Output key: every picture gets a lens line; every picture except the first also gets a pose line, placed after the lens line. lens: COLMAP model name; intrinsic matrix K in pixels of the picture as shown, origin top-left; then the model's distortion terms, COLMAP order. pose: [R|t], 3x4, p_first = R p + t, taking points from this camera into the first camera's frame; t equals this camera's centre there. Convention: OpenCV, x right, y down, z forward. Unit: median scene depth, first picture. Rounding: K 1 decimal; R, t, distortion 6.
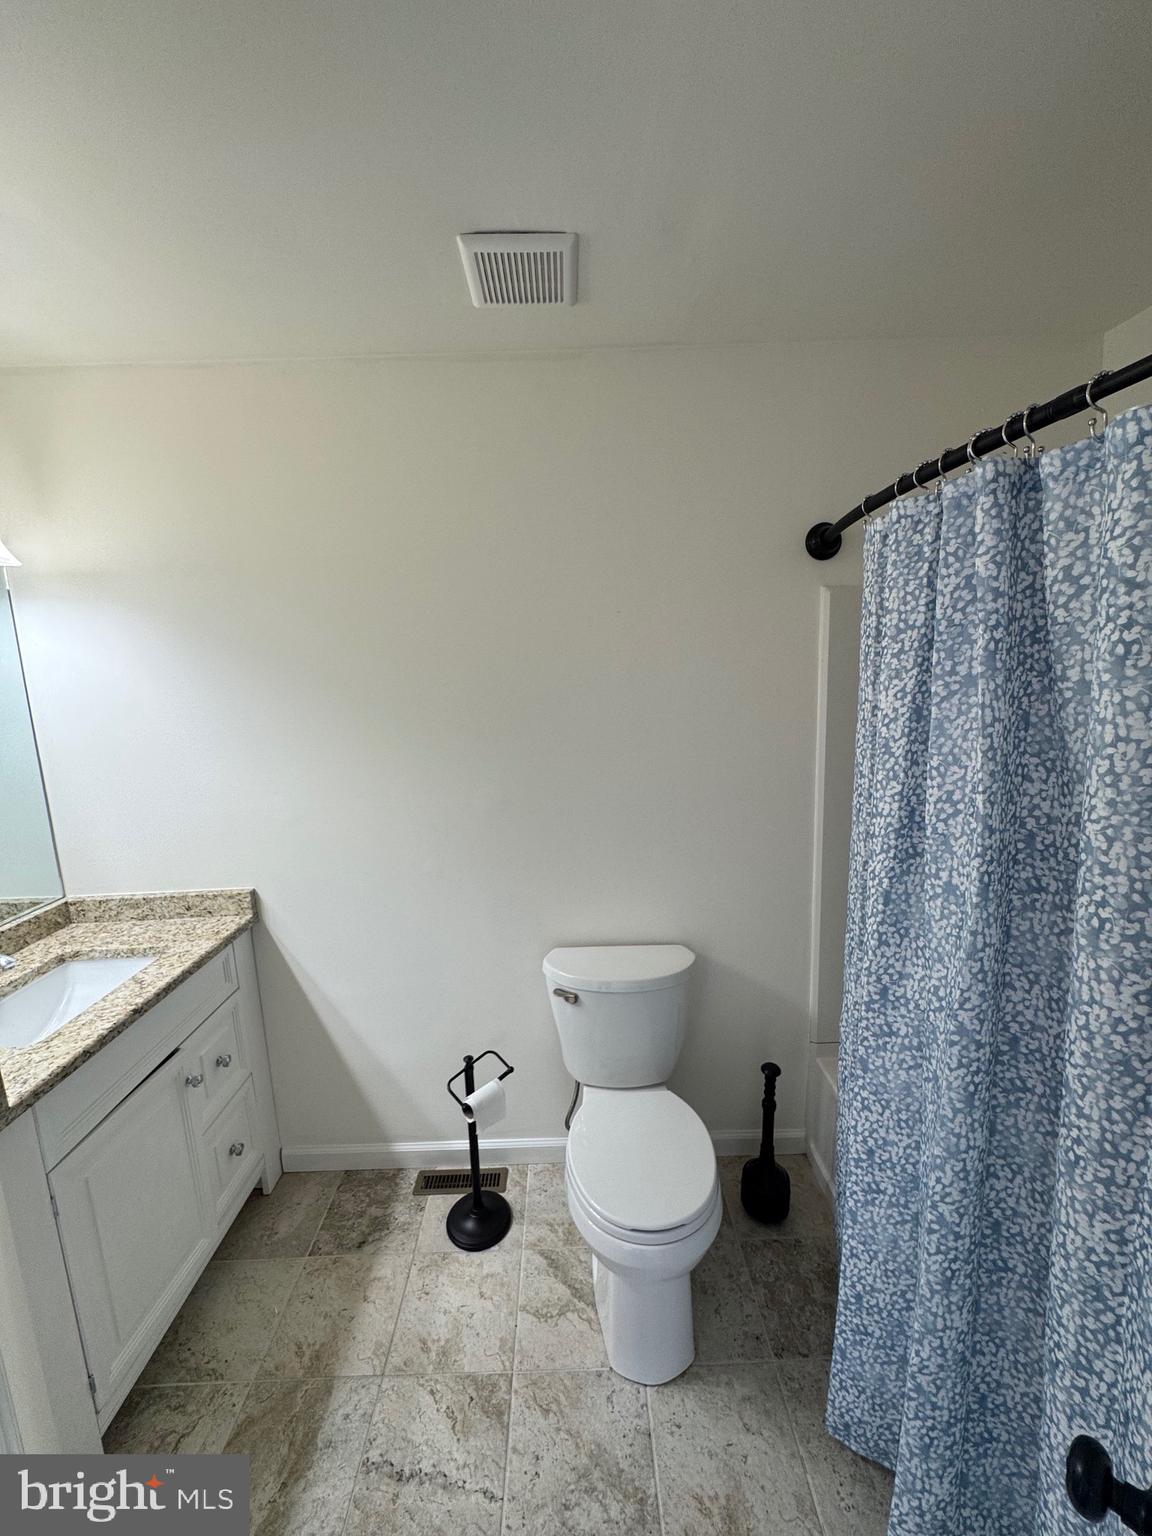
lens RADIAL K [[615.1, 0, 577.1], [0, 615.1, 769.4], [0, 0, 1]] dist [-0.001076, -0.000134]
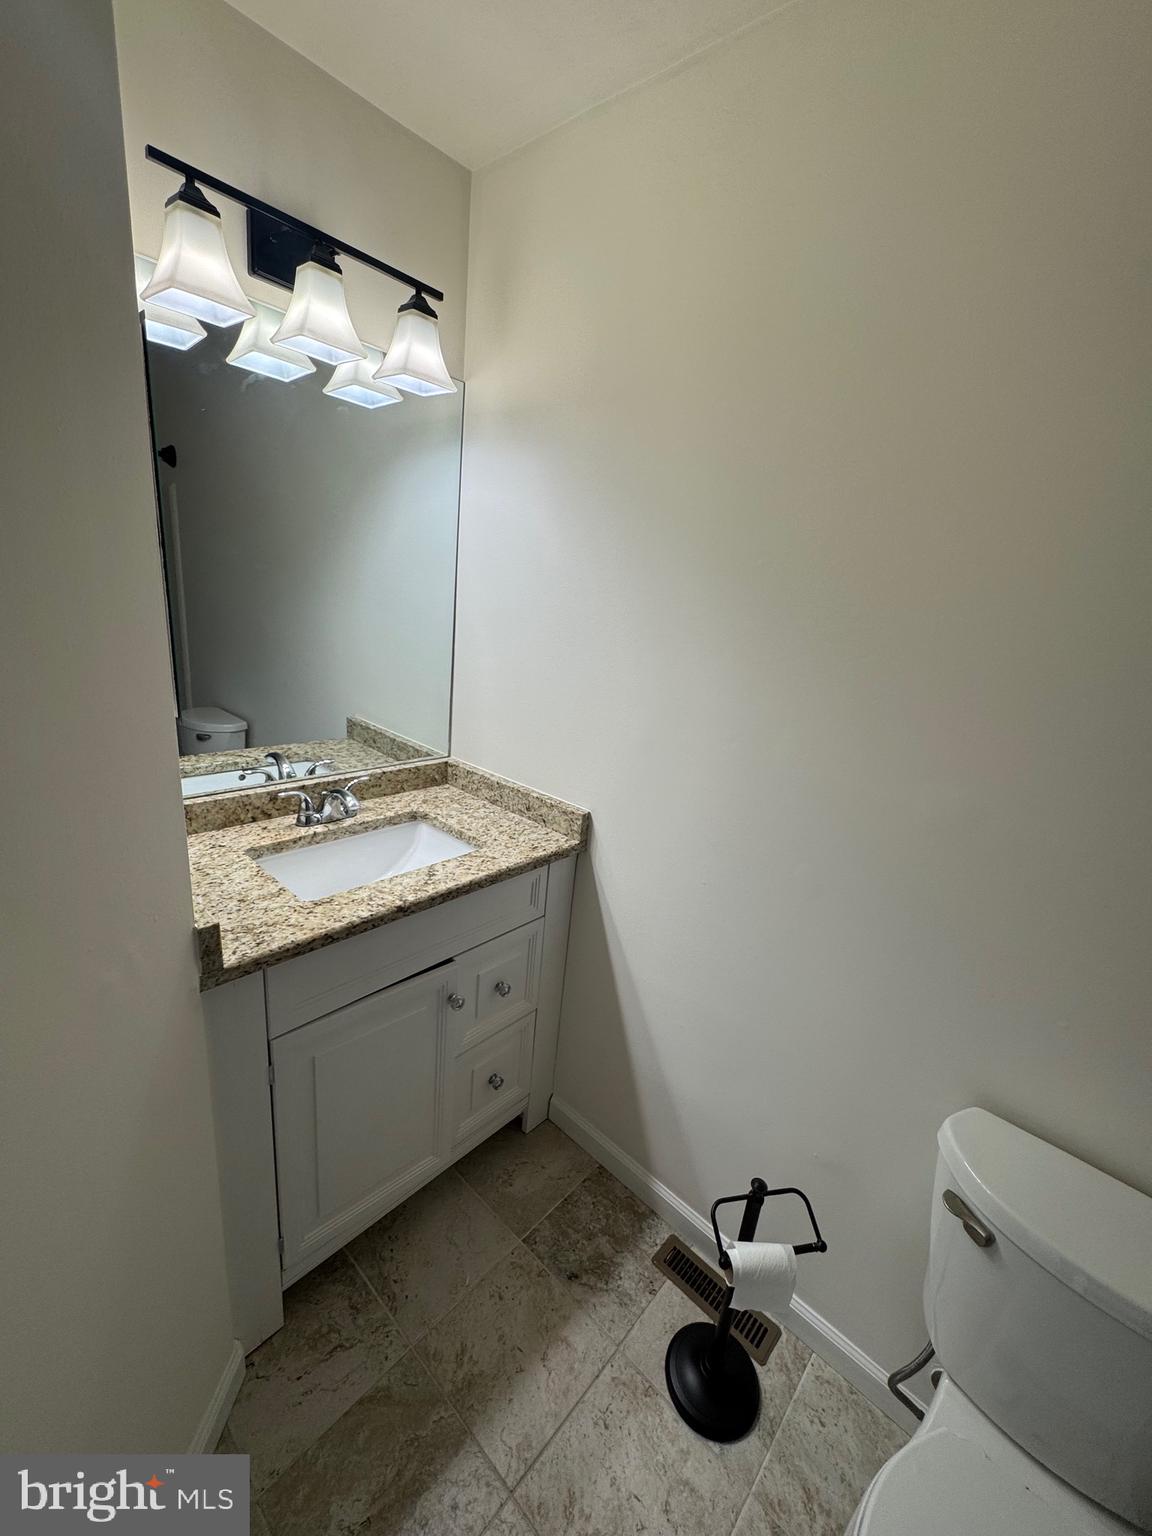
lens RADIAL K [[615.1, 0, 575.4], [0, 615.1, 770.8], [0, 0, 1]] dist [-0.001076, -0.000134]
pose [[0.725735, 0.298498, -0.619845, -0.048082], [-0.236003, 0.954318, 0.183249, -0.005627], [0.646228, 0.013295, 0.763028, 0.378150]]
